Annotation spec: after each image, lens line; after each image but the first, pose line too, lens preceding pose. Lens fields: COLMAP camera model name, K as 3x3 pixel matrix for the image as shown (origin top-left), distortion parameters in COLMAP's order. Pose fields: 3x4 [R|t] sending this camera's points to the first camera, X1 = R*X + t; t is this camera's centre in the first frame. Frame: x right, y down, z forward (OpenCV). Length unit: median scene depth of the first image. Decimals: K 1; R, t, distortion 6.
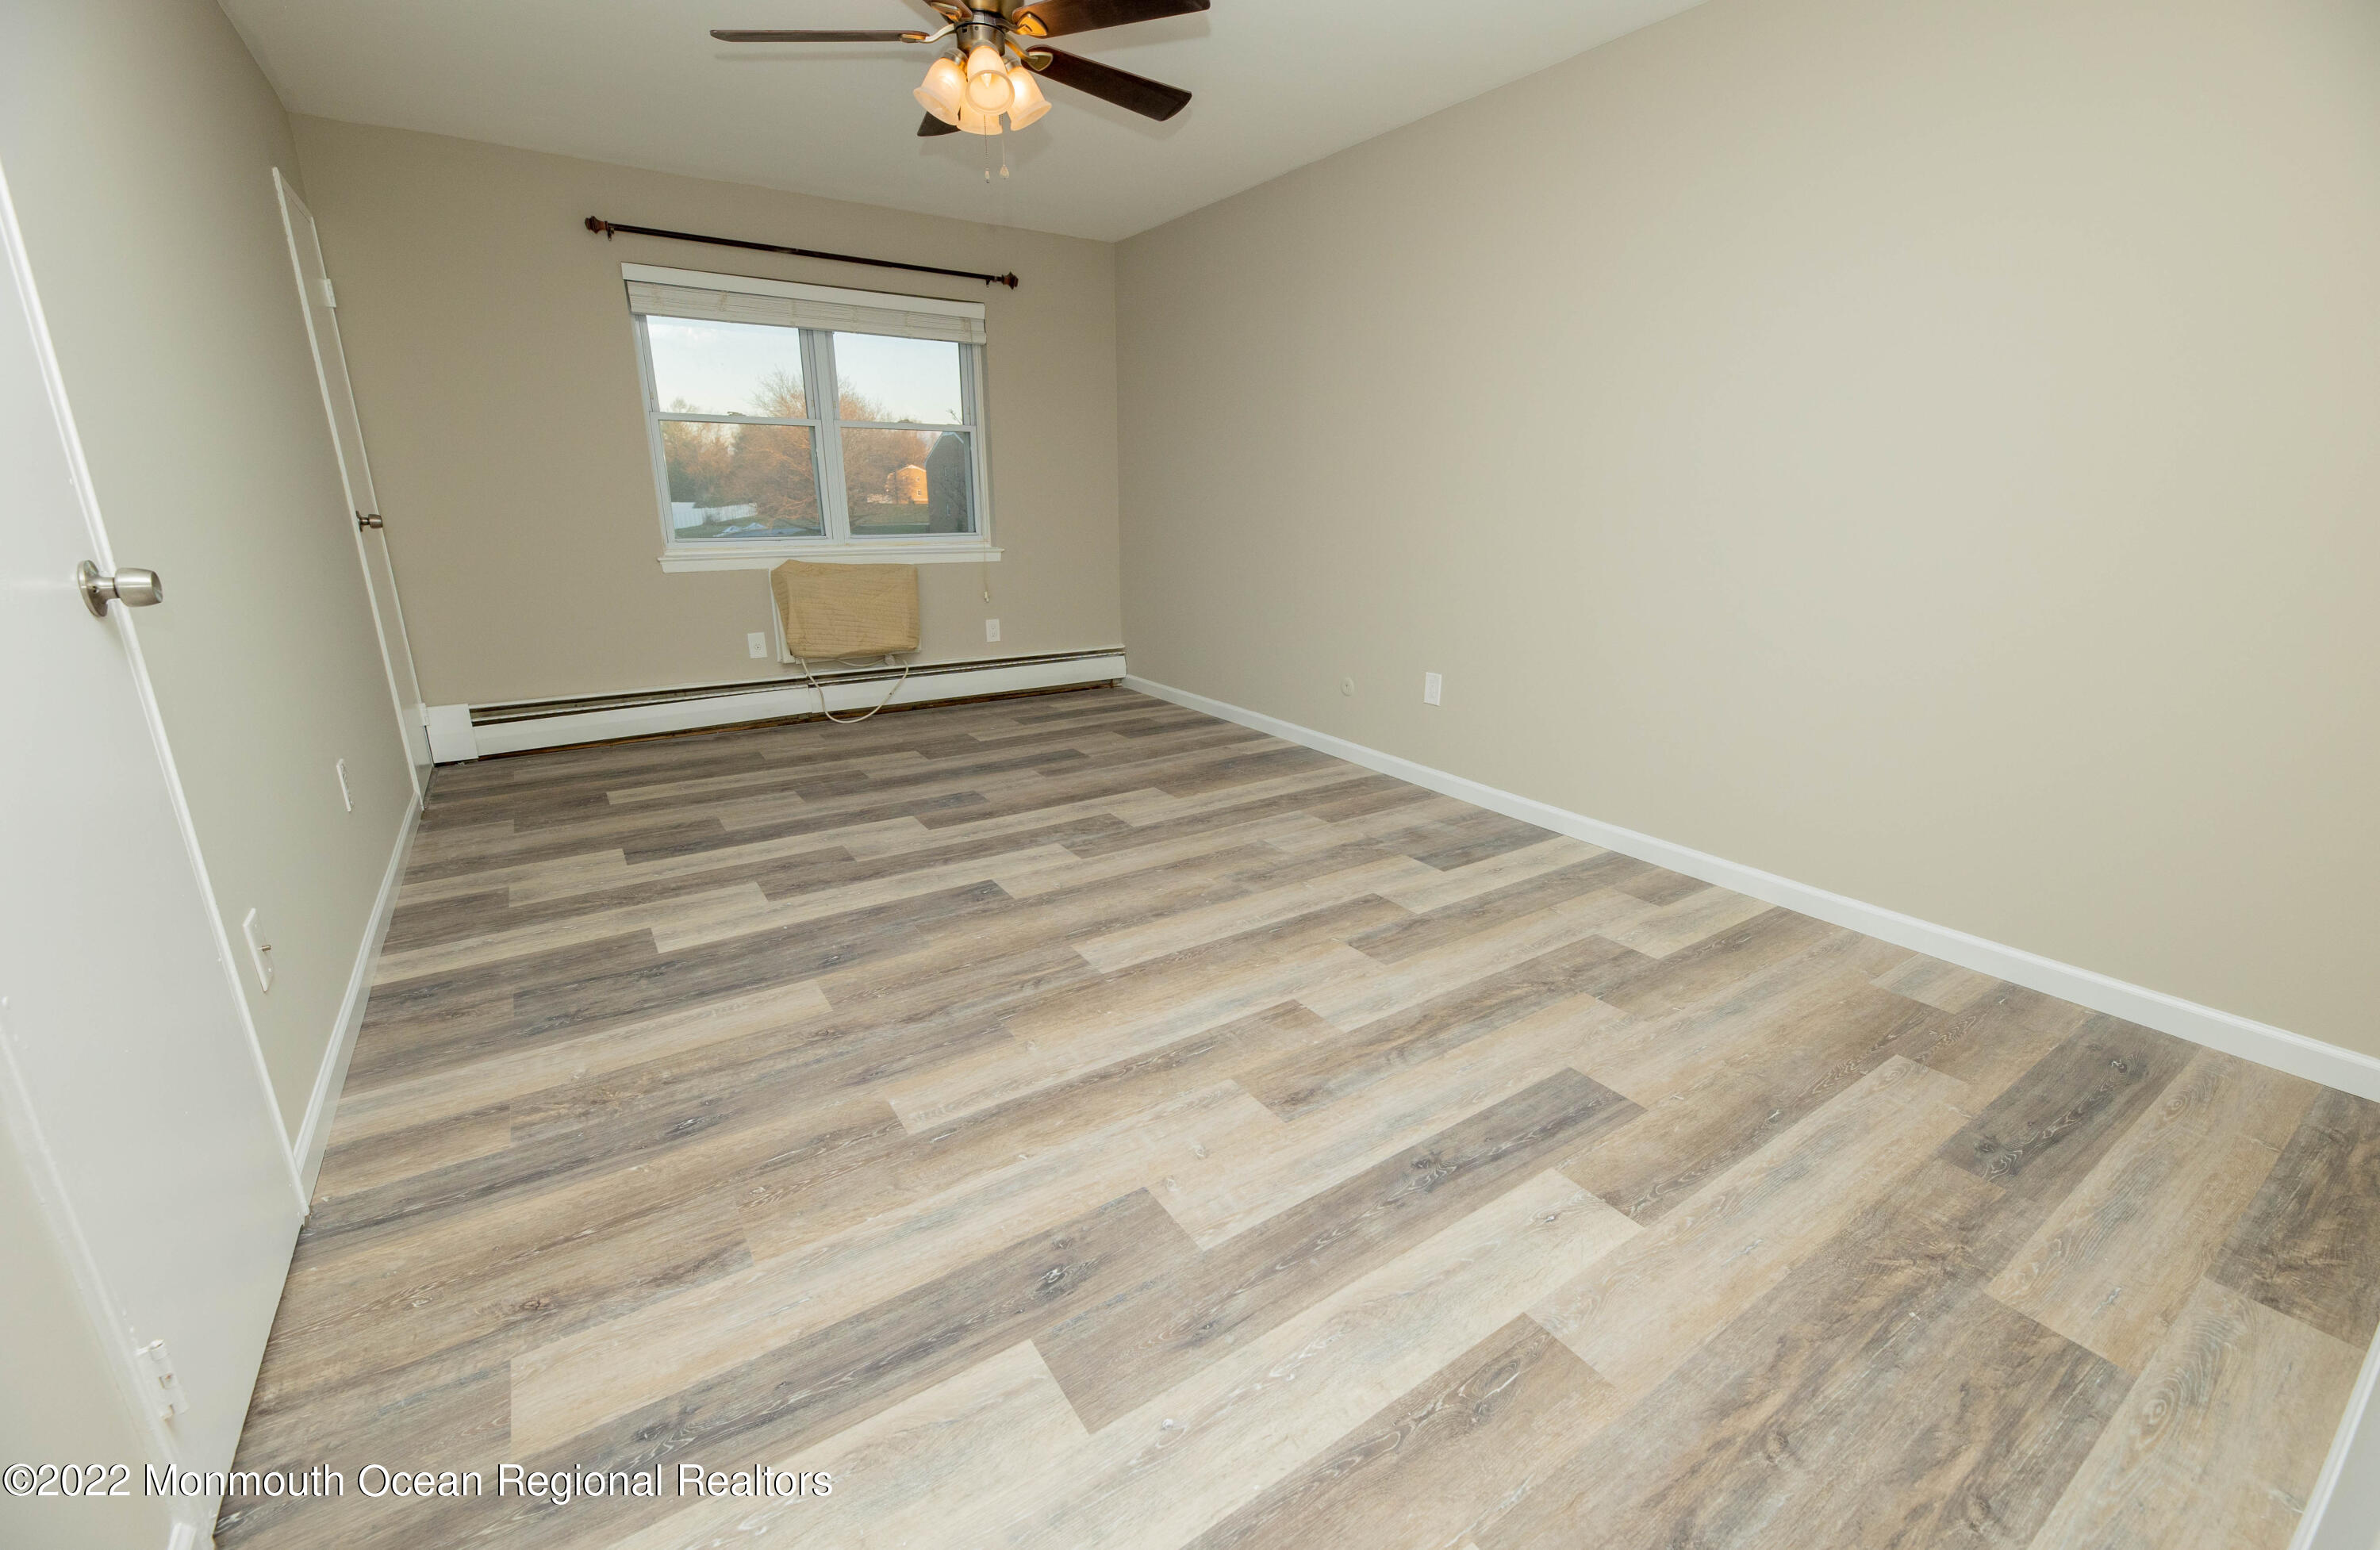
lens RADIAL K [[976.7, 0, 1190.0], [0, 976.7, 775.0], [0, 0, 1]] dist [0.008977, -0.010731]
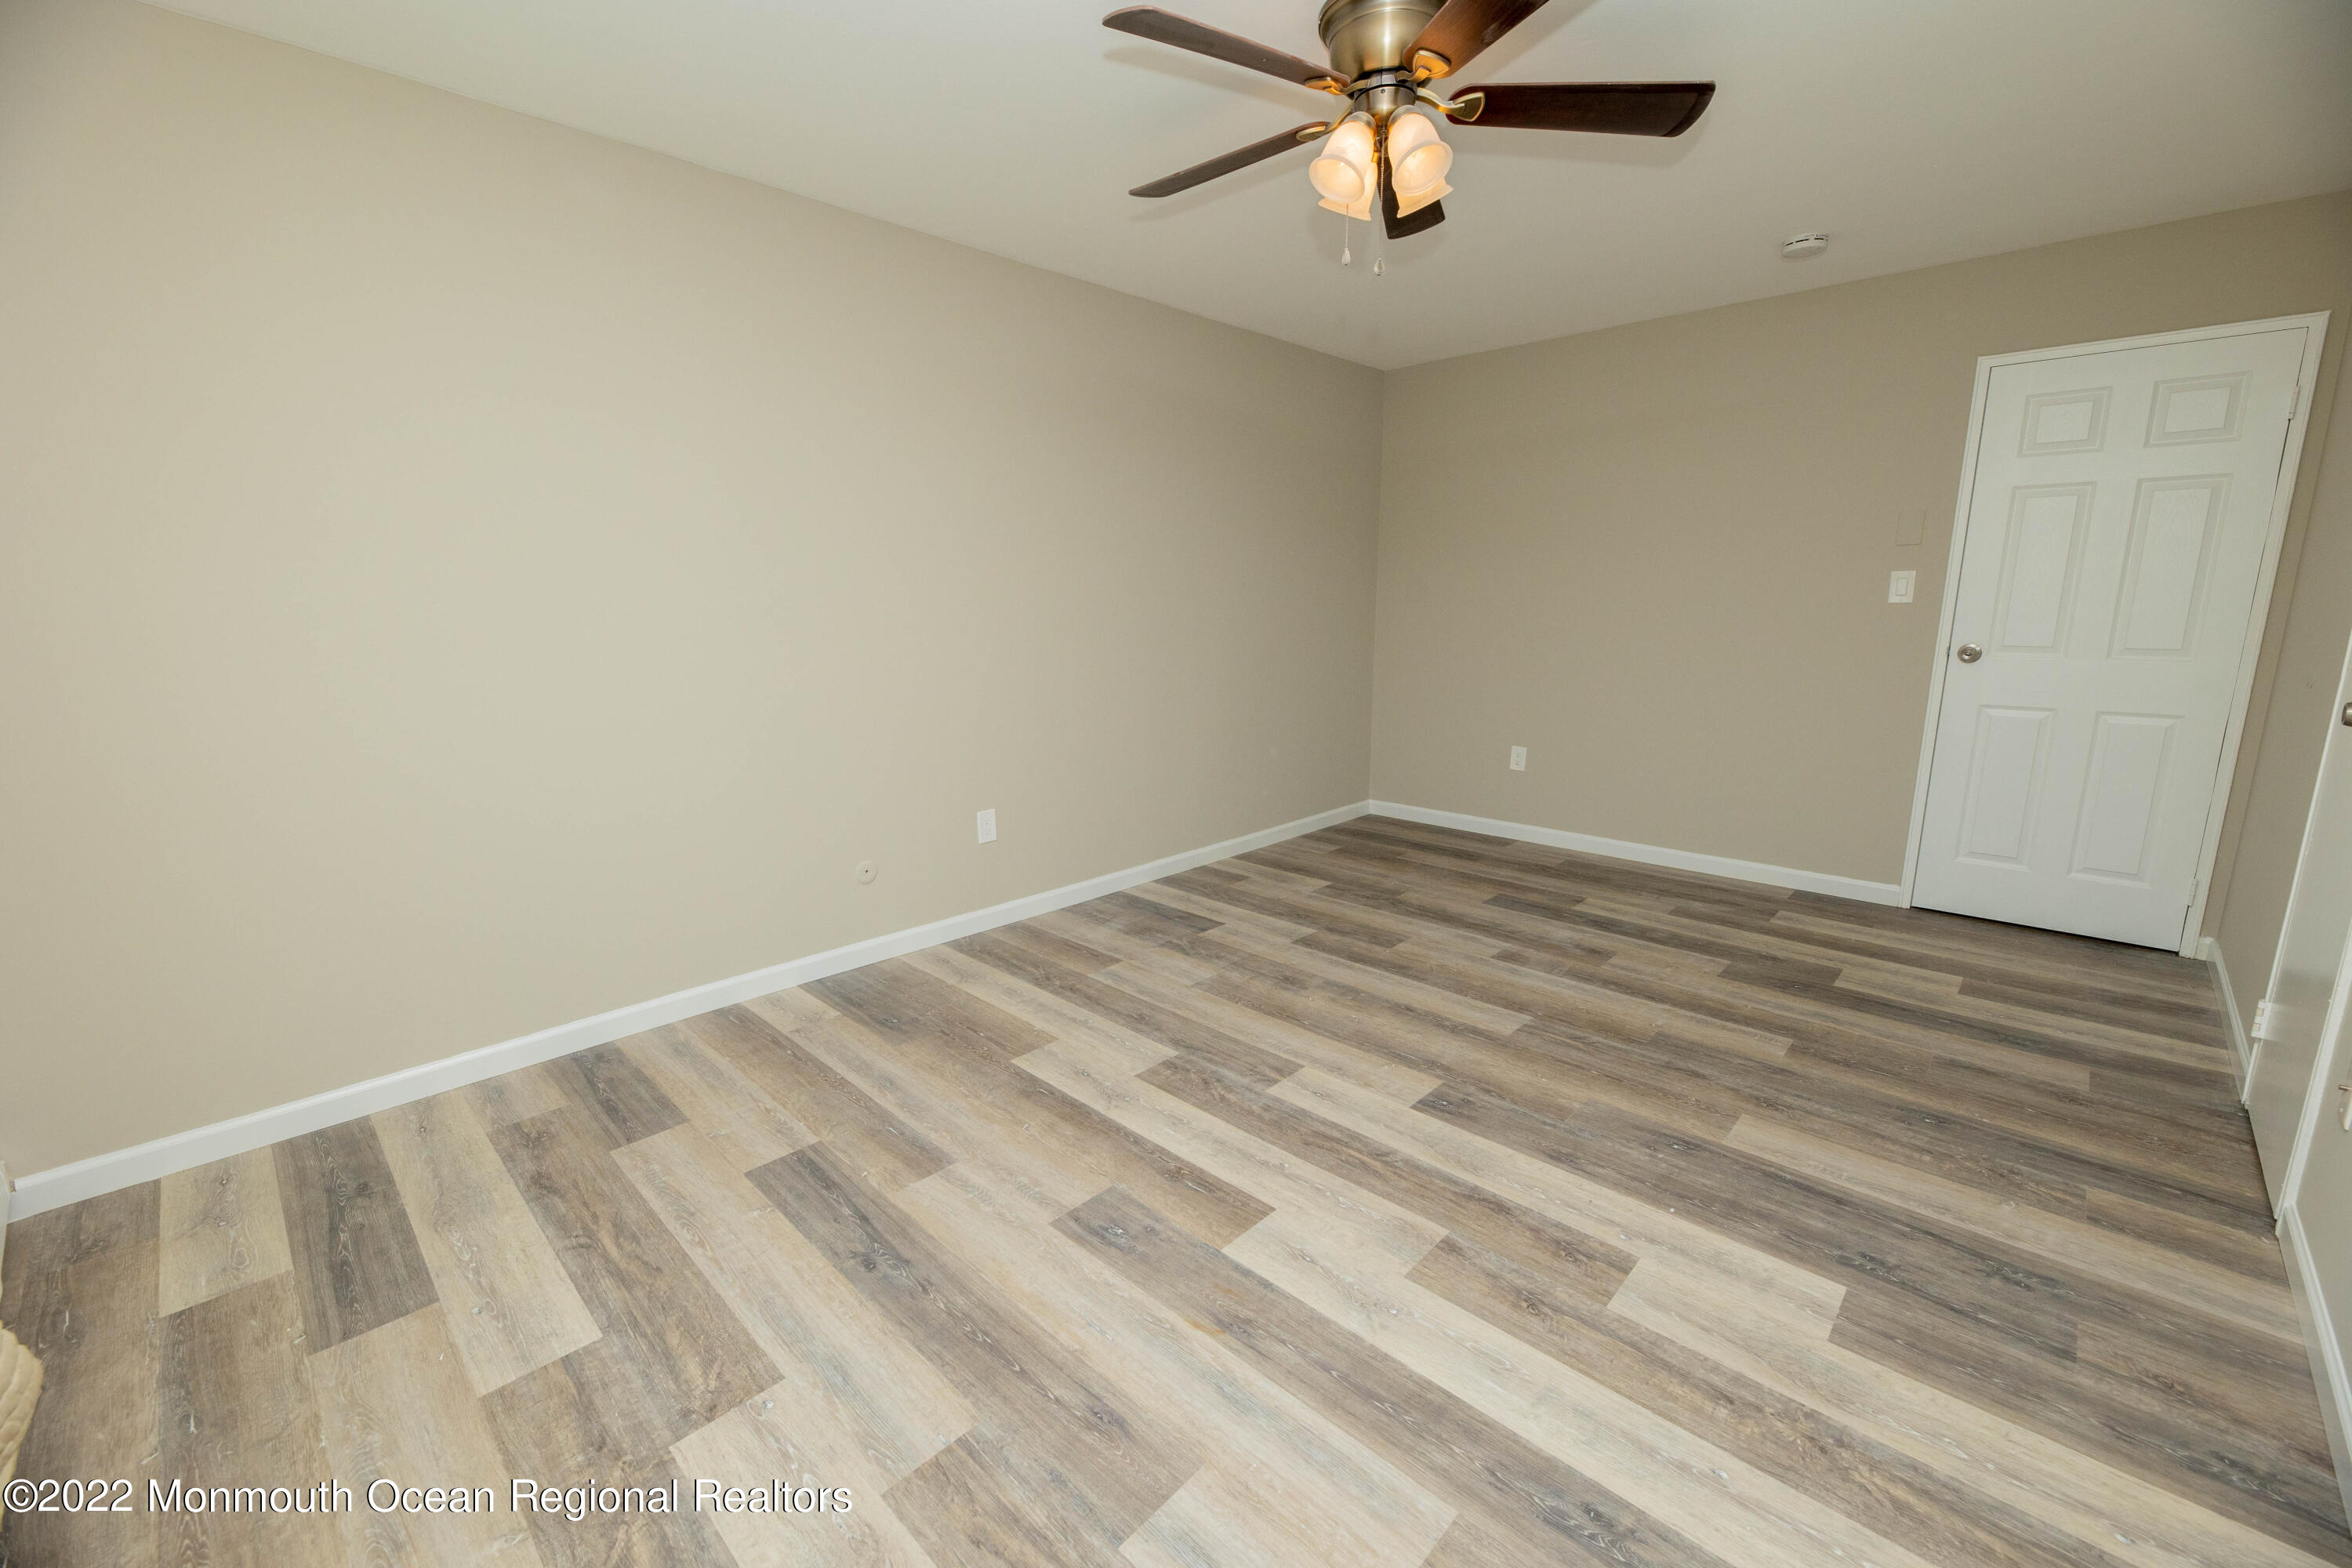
lens RADIAL K [[946.0, 0, 1177.5], [0, 946.0, 786.5], [0, 0, 1]] dist [0.000643, -0.003970]
pose [[-0.217878, -0.194991, 0.956299, -0.908885], [0.279014, 0.926500, 0.252484, -0.413773], [-0.935243, 0.321832, -0.147459, 1.279096]]
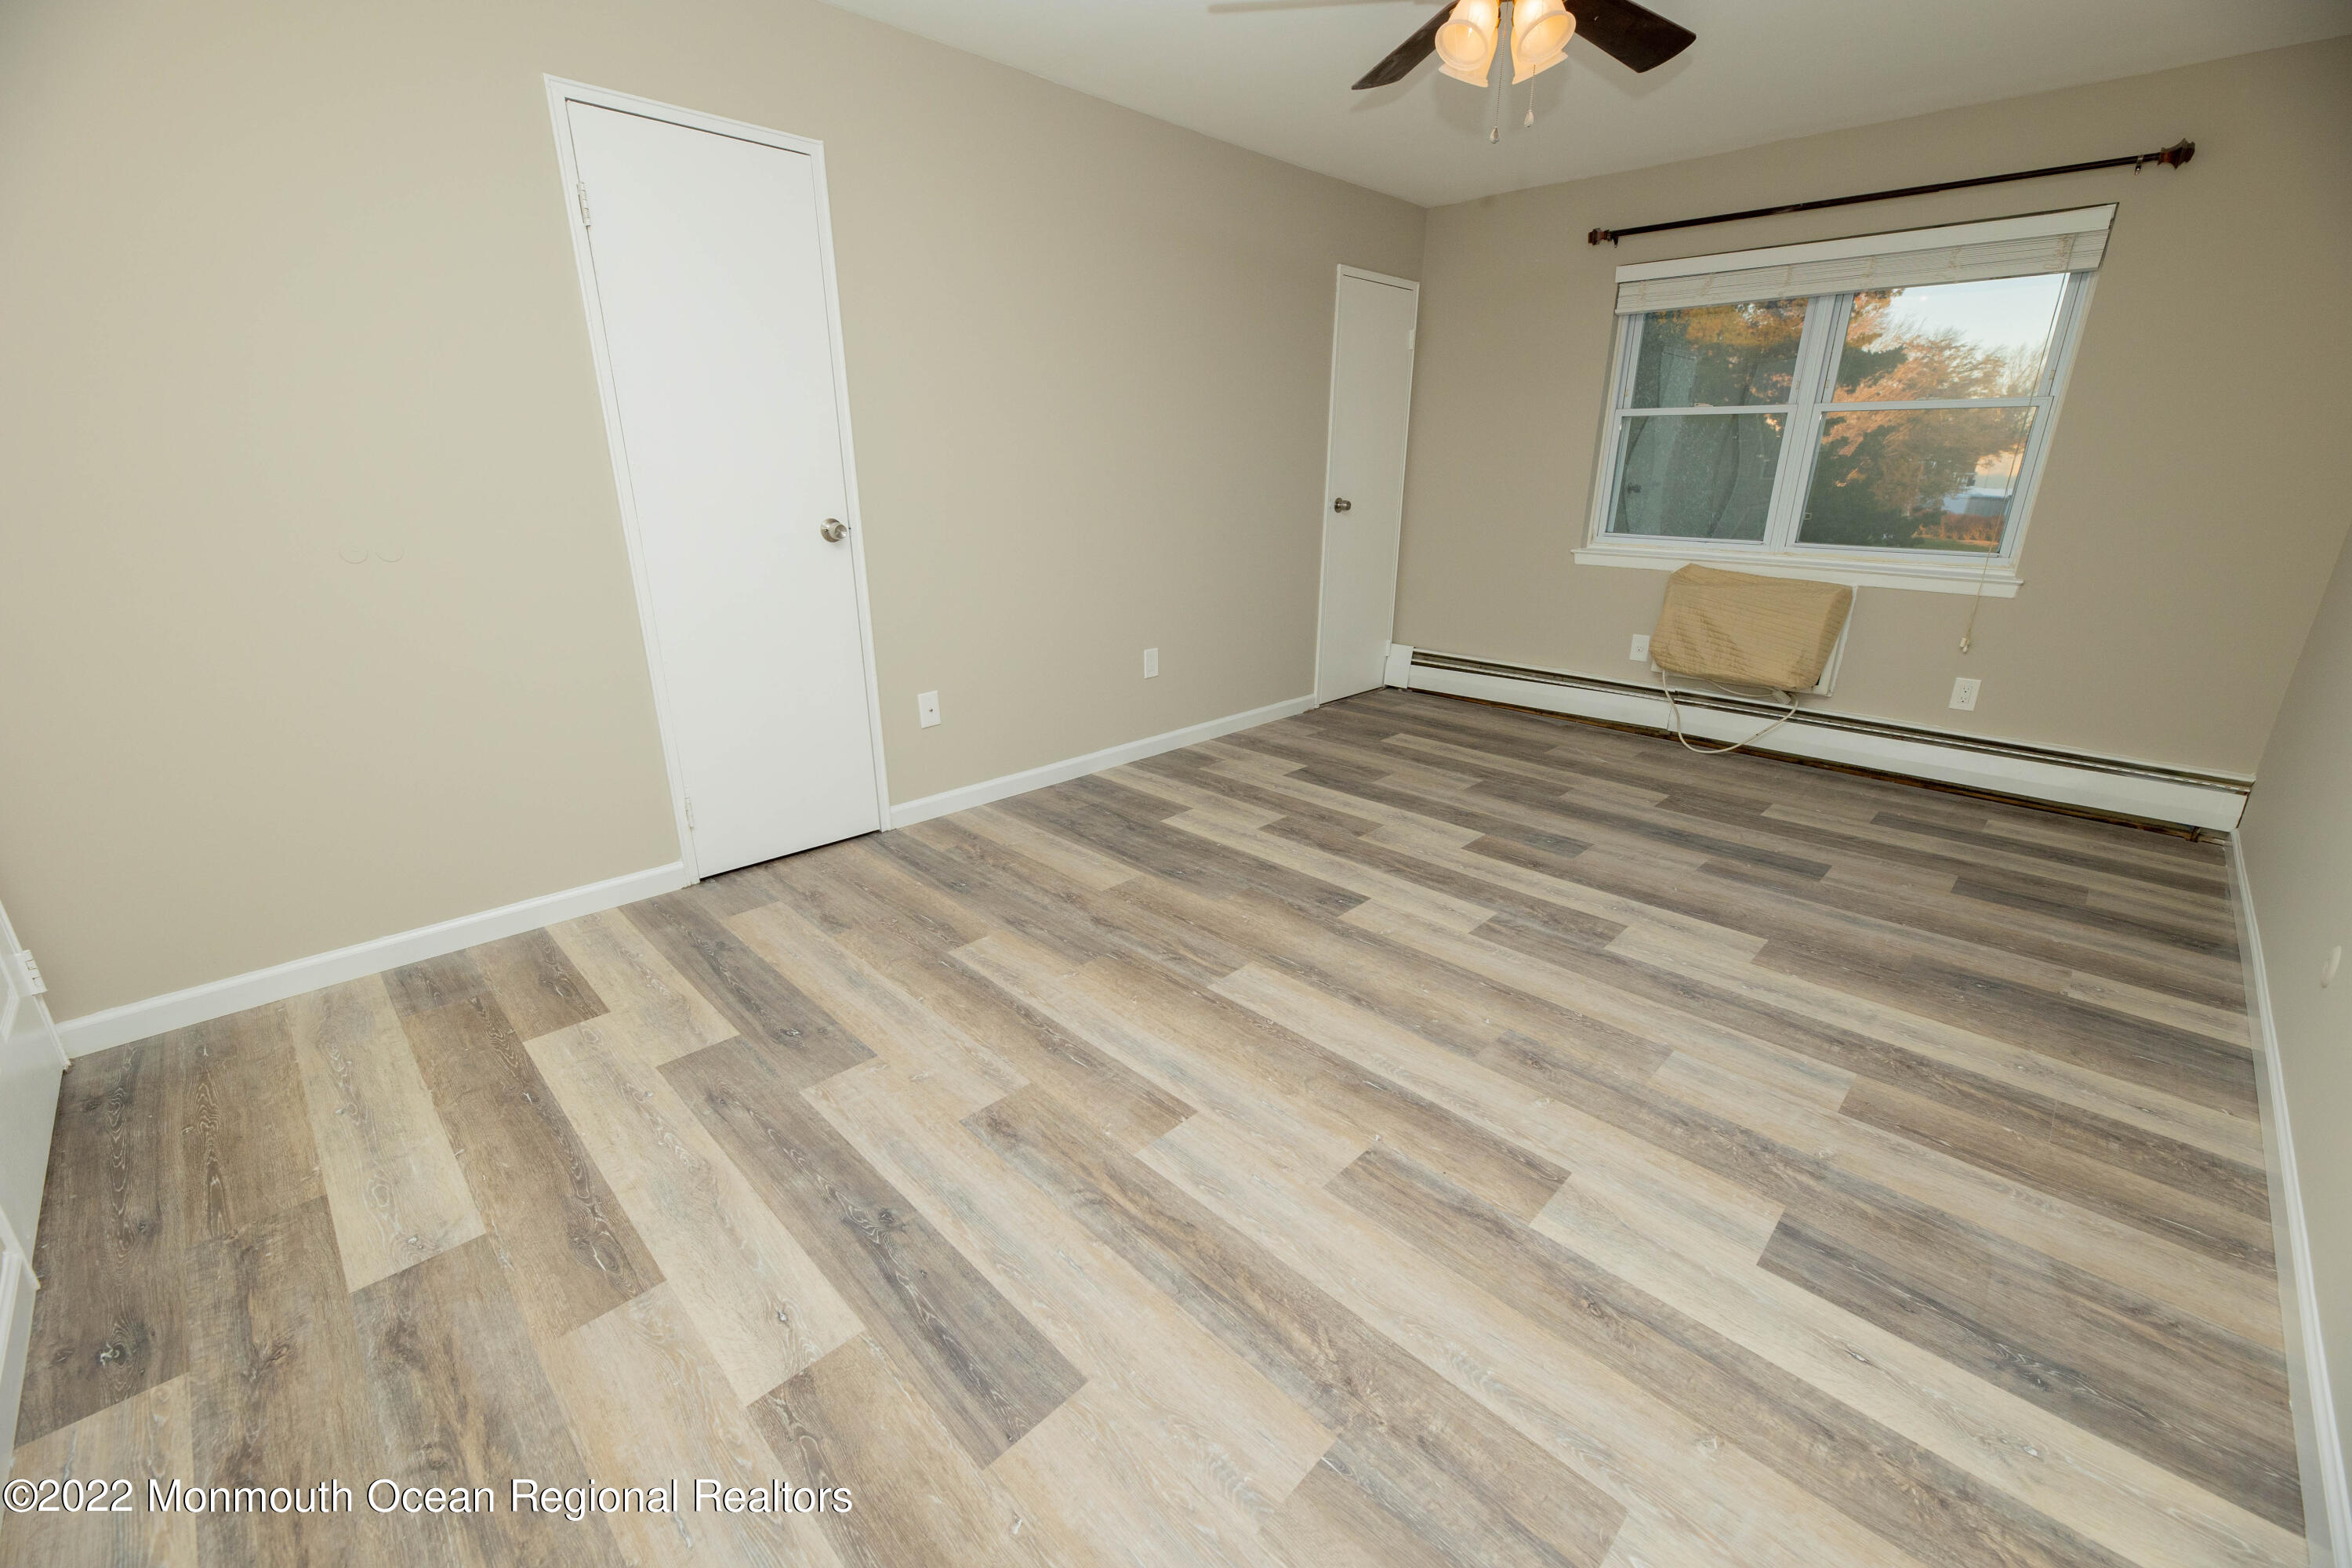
lens RADIAL K [[946.0, 0, 1177.5], [0, 946.0, 786.5], [0, 0, 1]] dist [0.000643, -0.003970]
pose [[0.201288, 0.313261, -0.928090, 0.630862], [-0.278207, 0.926747, 0.252469, -0.190568], [0.939193, 0.207382, 0.273695, 0.568975]]
